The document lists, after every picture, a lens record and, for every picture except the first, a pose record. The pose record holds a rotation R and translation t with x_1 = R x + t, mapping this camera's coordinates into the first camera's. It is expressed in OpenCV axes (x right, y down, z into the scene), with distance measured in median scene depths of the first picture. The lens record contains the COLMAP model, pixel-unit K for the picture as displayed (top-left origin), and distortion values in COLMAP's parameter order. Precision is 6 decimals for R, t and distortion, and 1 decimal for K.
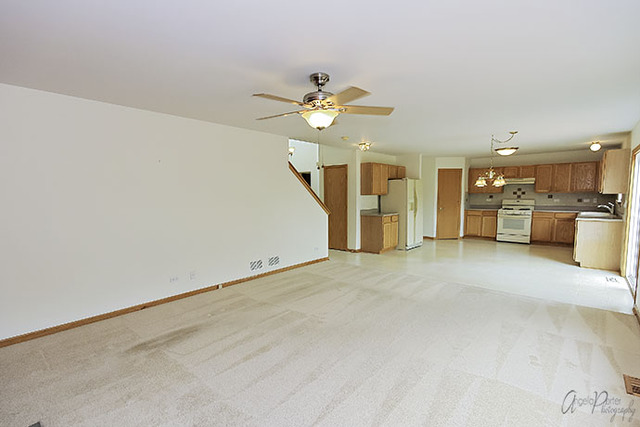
lens RADIAL K [[302.6, 0, 320.1], [0, 302.6, 221.5], [0, 0, 1]] dist [0.019669, 0.000447]
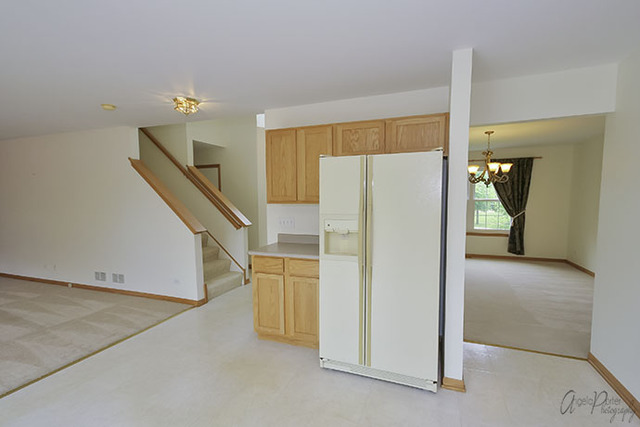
lens RADIAL K [[302.6, 0, 320.1], [0, 302.6, 221.5], [0, 0, 1]] dist [0.019669, 0.000447]
pose [[0.346330, 0.083718, -0.934370, 0.535489], [-0.083049, 0.994836, 0.058353, -0.080379], [0.934430, 0.057389, 0.351494, 0.790842]]
